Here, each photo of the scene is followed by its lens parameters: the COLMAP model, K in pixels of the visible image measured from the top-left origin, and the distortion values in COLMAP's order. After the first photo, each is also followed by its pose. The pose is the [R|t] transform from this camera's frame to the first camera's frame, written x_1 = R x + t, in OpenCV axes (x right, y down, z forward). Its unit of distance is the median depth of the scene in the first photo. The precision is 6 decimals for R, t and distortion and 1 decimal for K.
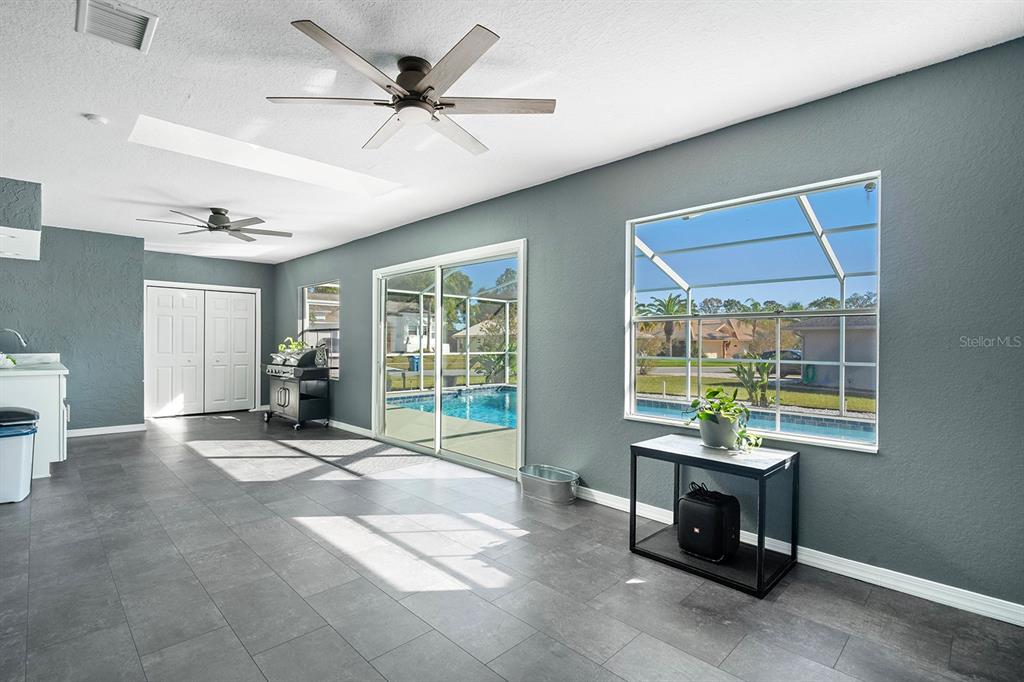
lens RADIAL K [[475.8, 0, 506.7], [0, 475.8, 344.4], [0, 0, 1]] dist [0.004513, -0.005111]
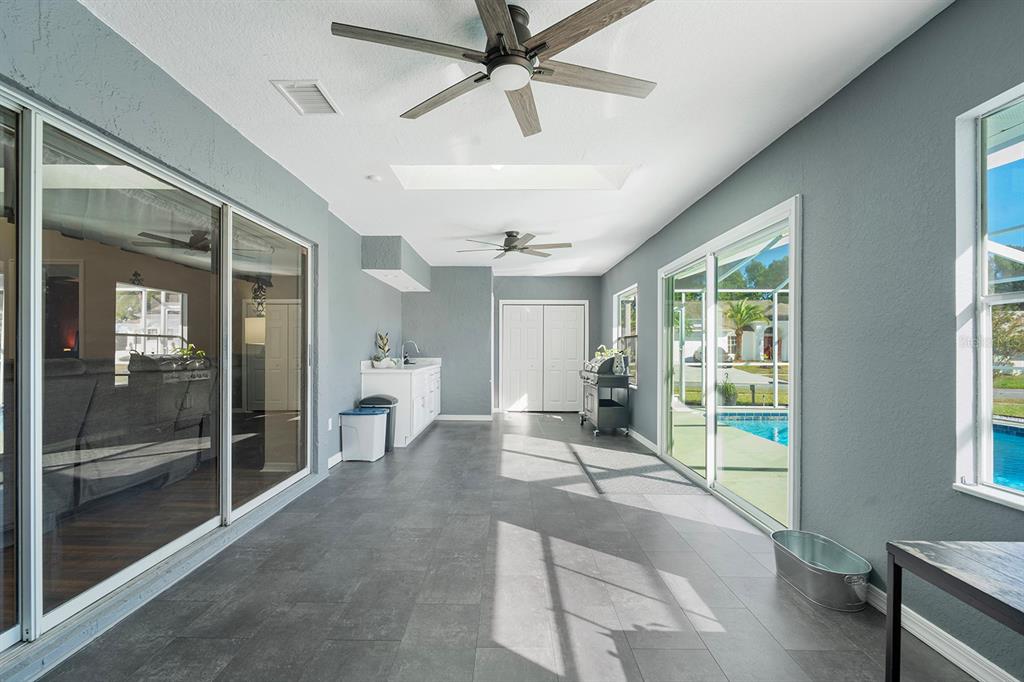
lens RADIAL K [[475.8, 0, 506.5], [0, 475.8, 347.1], [0, 0, 1]] dist [0.004513, -0.005111]
pose [[0.711841, -0.006696, -0.702309, 0.175568], [-0.002436, 0.999925, -0.012003, 0.003783], [0.702337, 0.010255, 0.711771, 0.179968]]
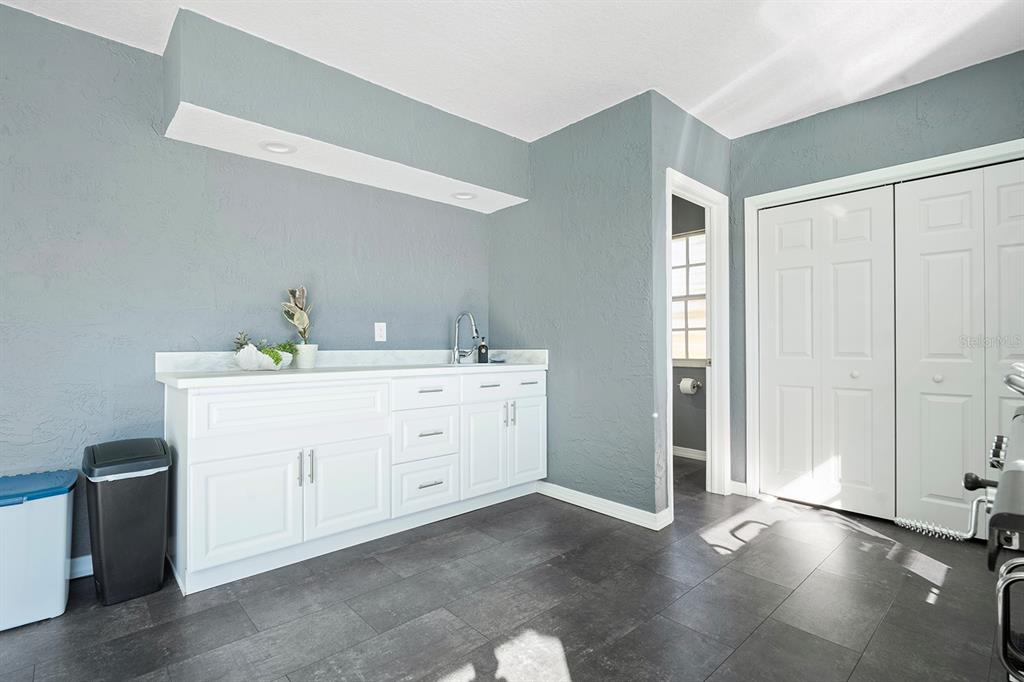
lens RADIAL K [[475.8, 0, 509.5], [0, 475.8, 341.9], [0, 0, 1]] dist [0.004513, -0.005111]
pose [[-0.040598, -0.011887, -0.999105, -0.402383], [-0.002581, 0.999927, -0.011791, 0.018497], [0.999172, 0.002100, -0.040625, 1.116058]]
